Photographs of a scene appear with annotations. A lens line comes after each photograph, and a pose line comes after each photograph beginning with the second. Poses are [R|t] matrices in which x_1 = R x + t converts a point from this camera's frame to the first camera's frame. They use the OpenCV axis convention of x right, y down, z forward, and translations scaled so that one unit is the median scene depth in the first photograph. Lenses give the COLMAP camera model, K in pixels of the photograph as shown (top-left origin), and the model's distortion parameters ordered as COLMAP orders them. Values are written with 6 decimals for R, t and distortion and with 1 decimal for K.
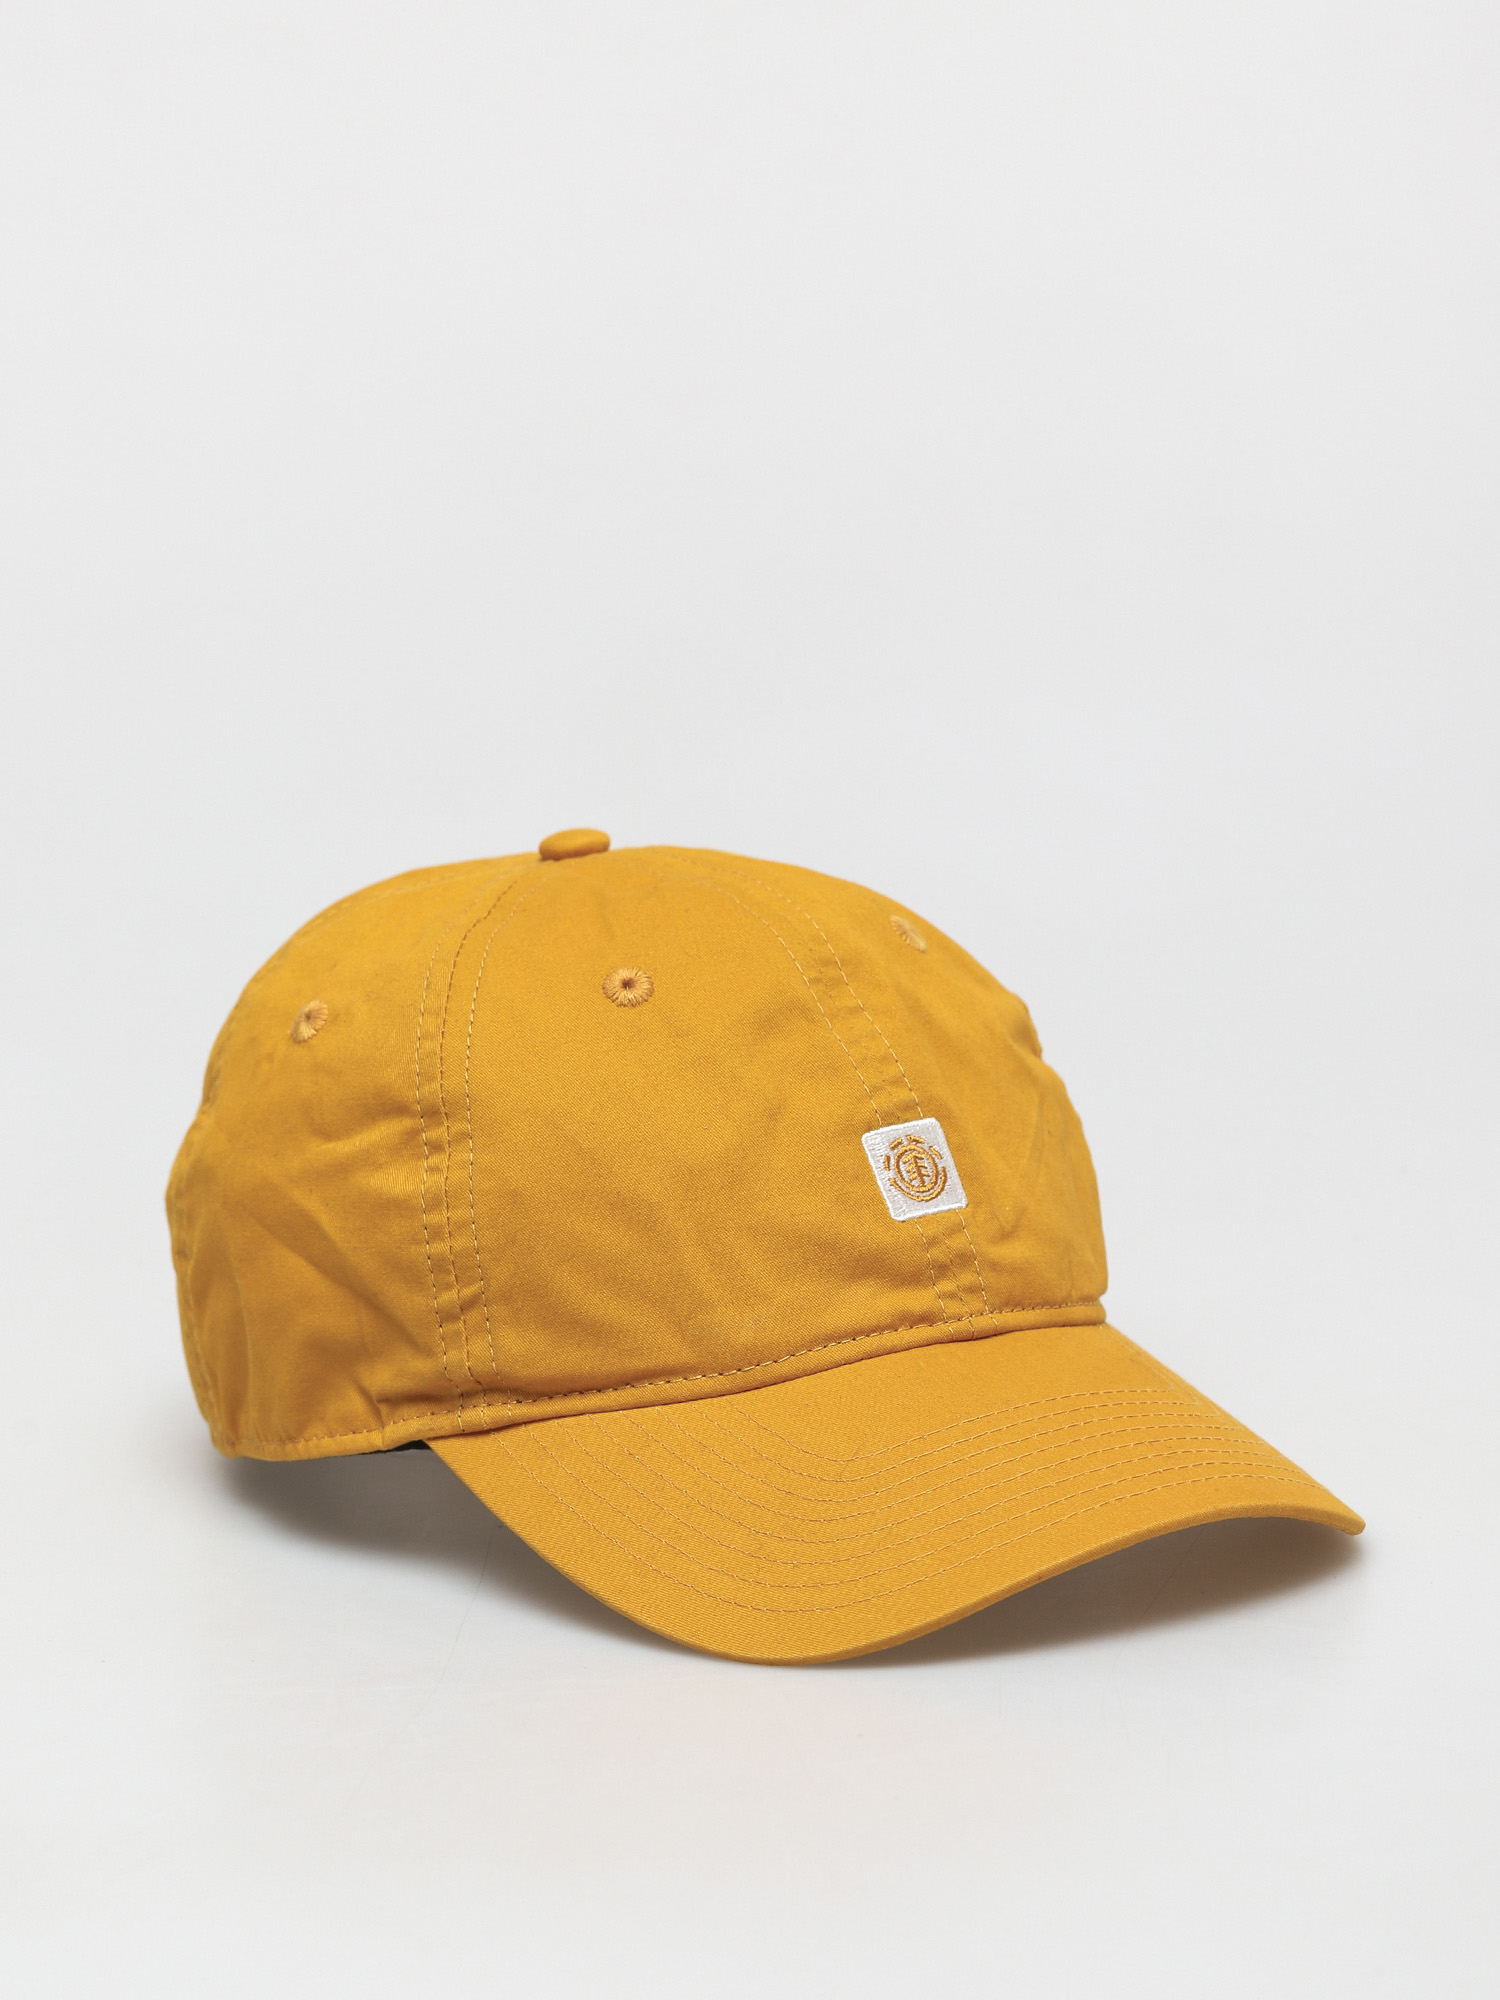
lens RADIAL K [[10878.5, 0, 750.0], [0, 10878.5, 1000.0], [0, 0, 1]] dist [-0.319773, -136.044705]
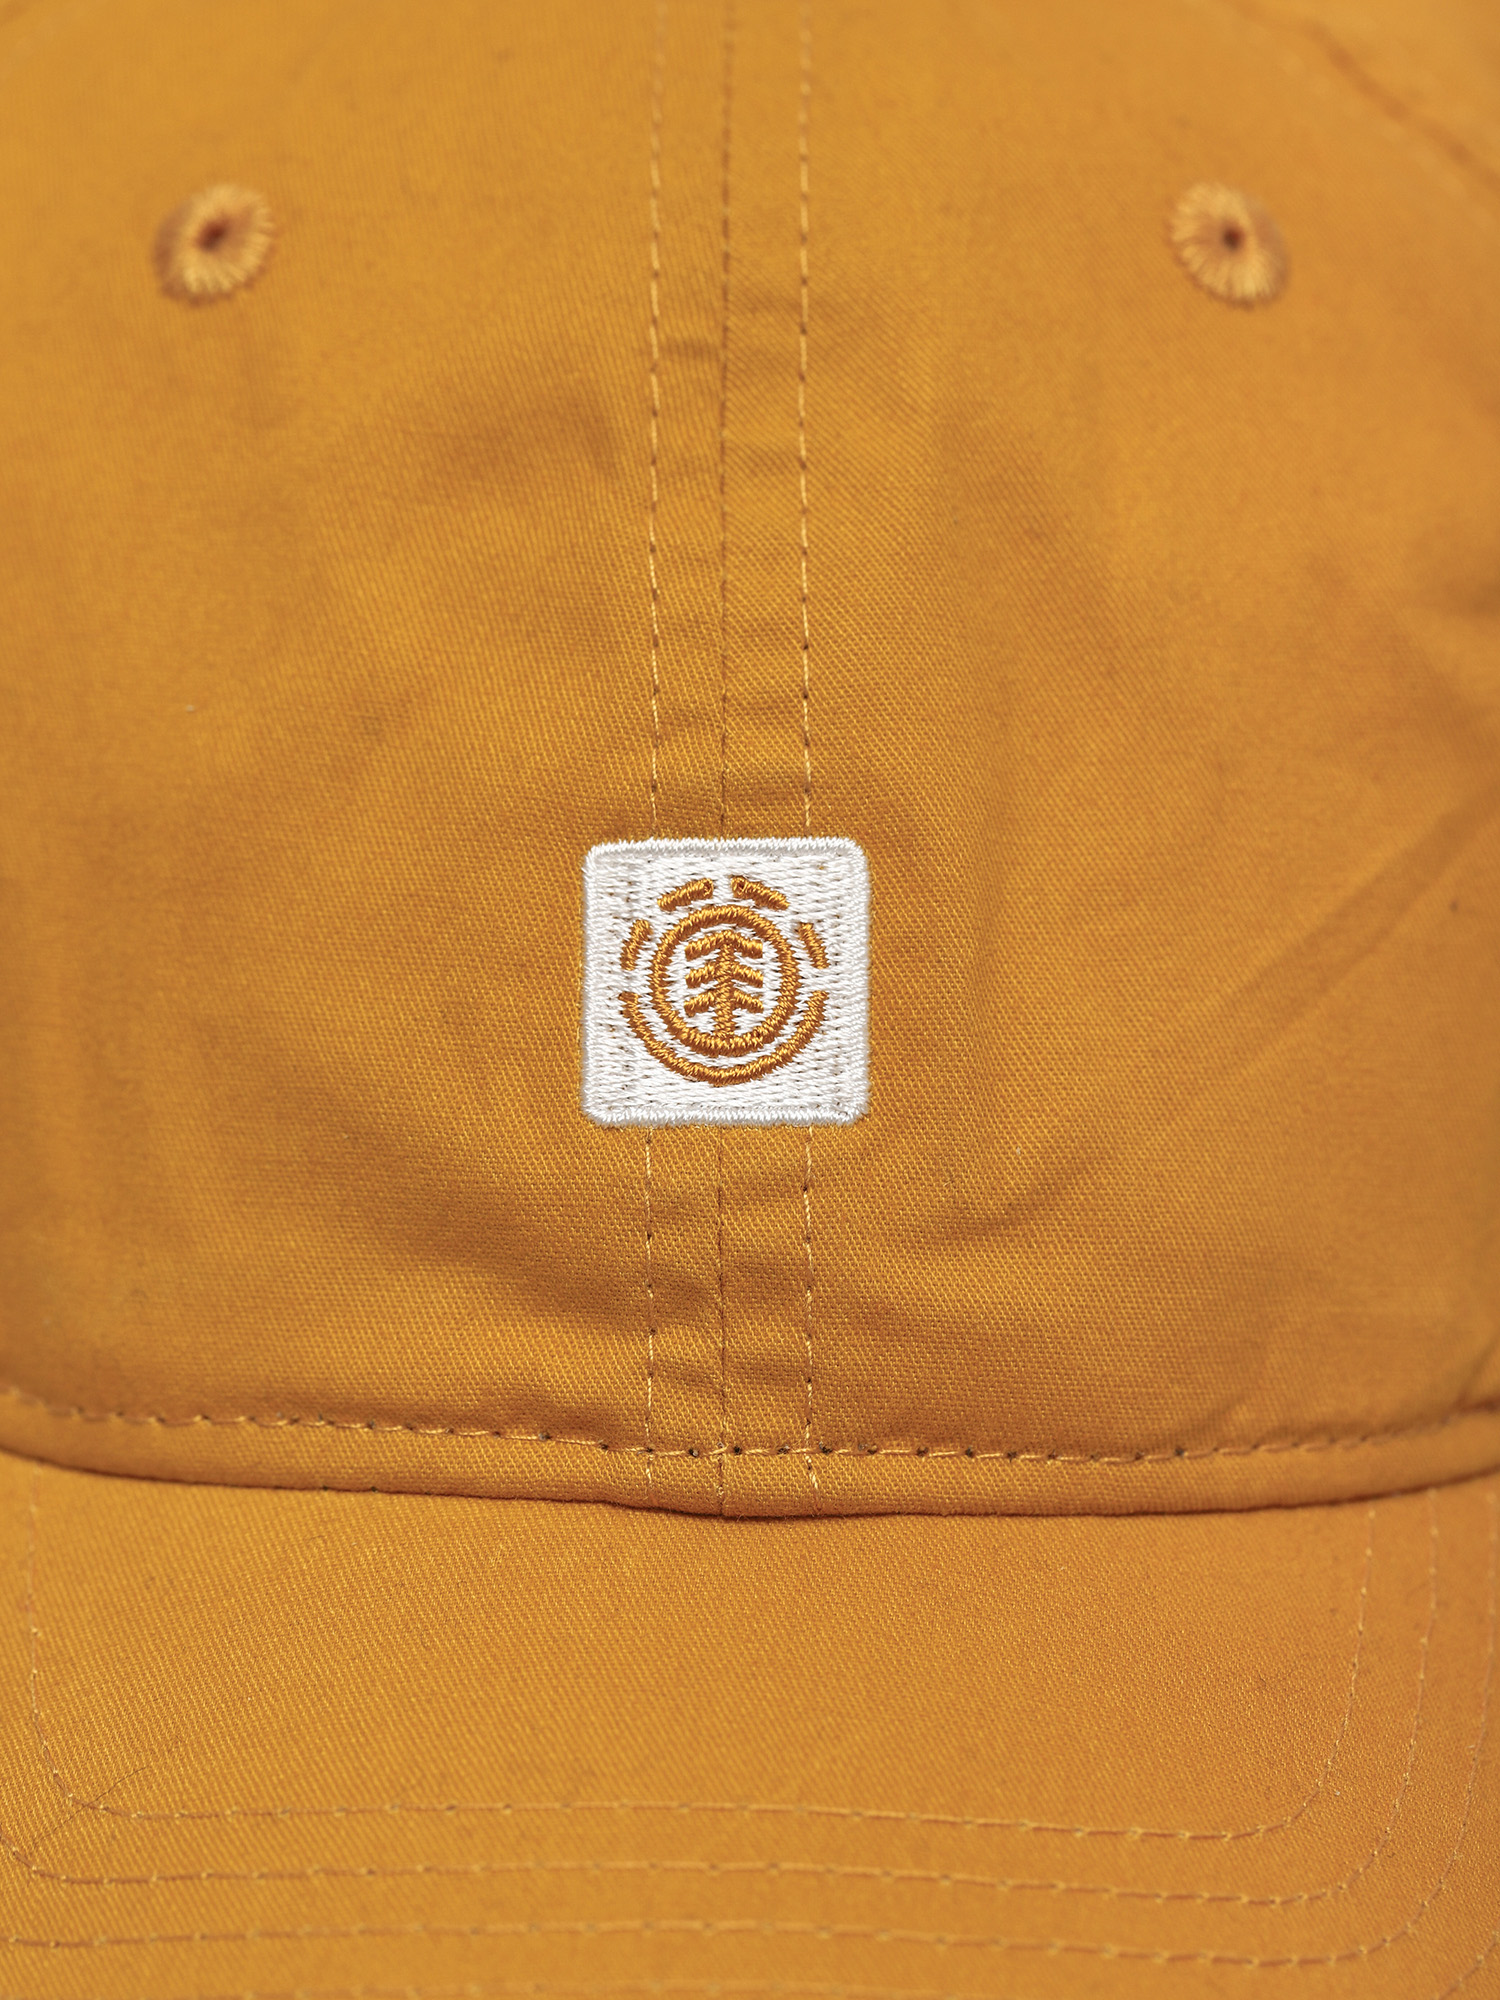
lens RADIAL K [[10878.5, 0, 750.0], [0, 10878.5, 1000.0], [0, 0, 1]] dist [-0.319773, -136.044705]
pose [[0.791283, 0.290003, -0.538303, 0.198690], [-0.150338, 0.945620, 0.288448, -0.081781], [0.592680, -0.147317, 0.791851, 0.734839]]
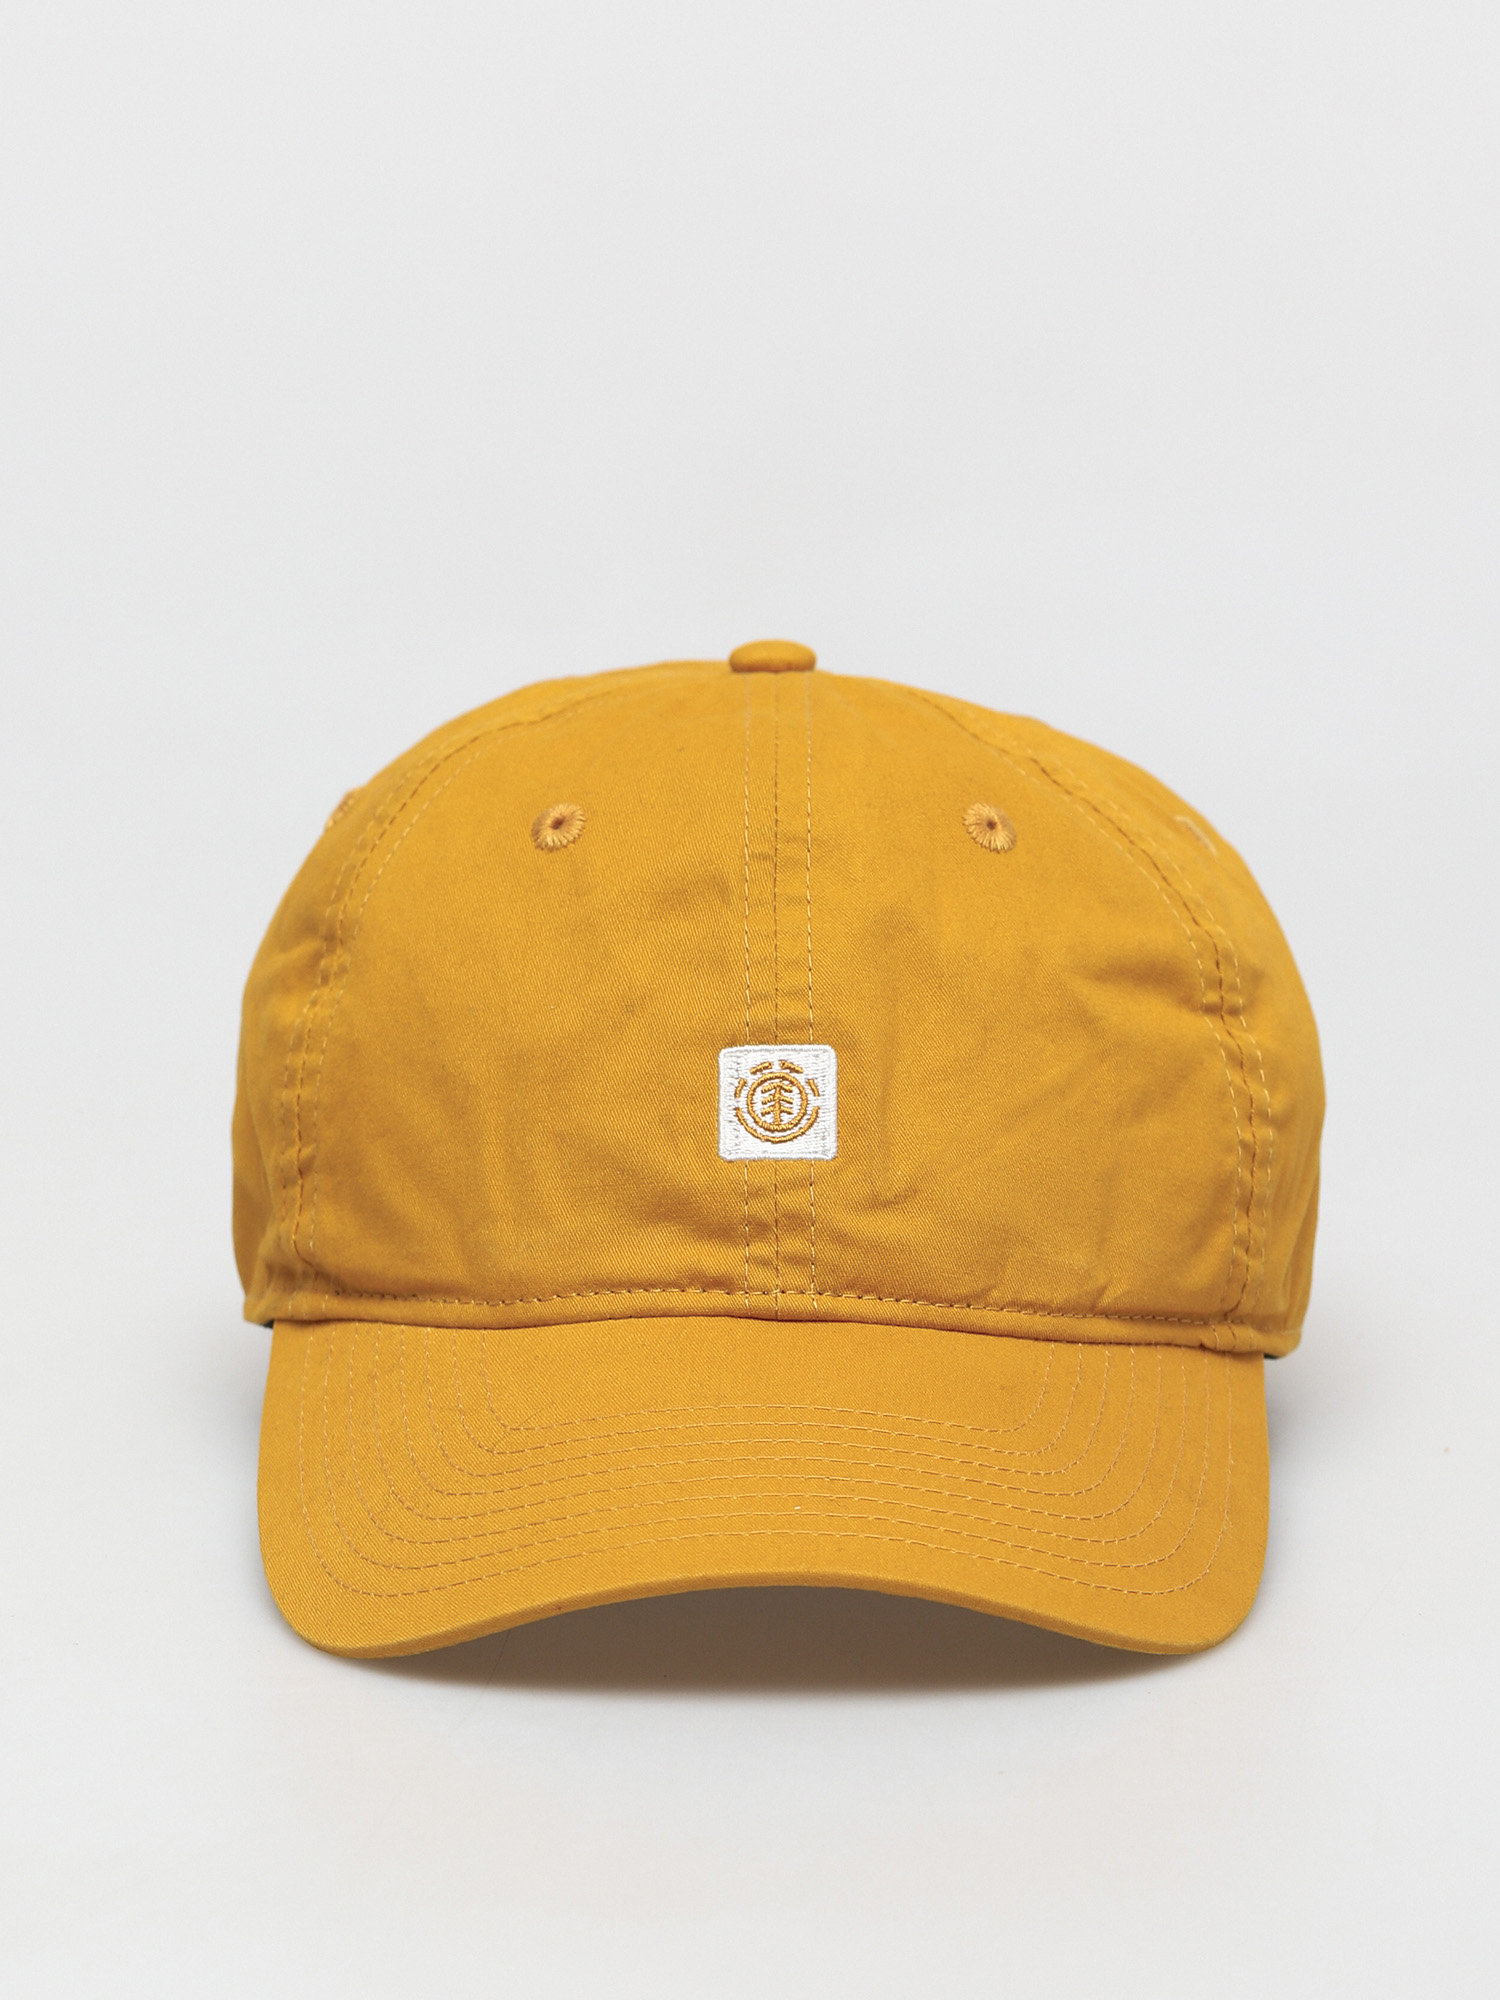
lens RADIAL K [[10878.5, 0, 750.0], [0, 10878.5, 1000.0], [0, 0, 1]] dist [-0.319773, -136.044705]
pose [[0.791320, 0.167295, -0.588069, 0.492351], [-0.147230, 0.985673, 0.082290, -0.058851], [0.593411, 0.021463, 0.804614, 0.344990]]
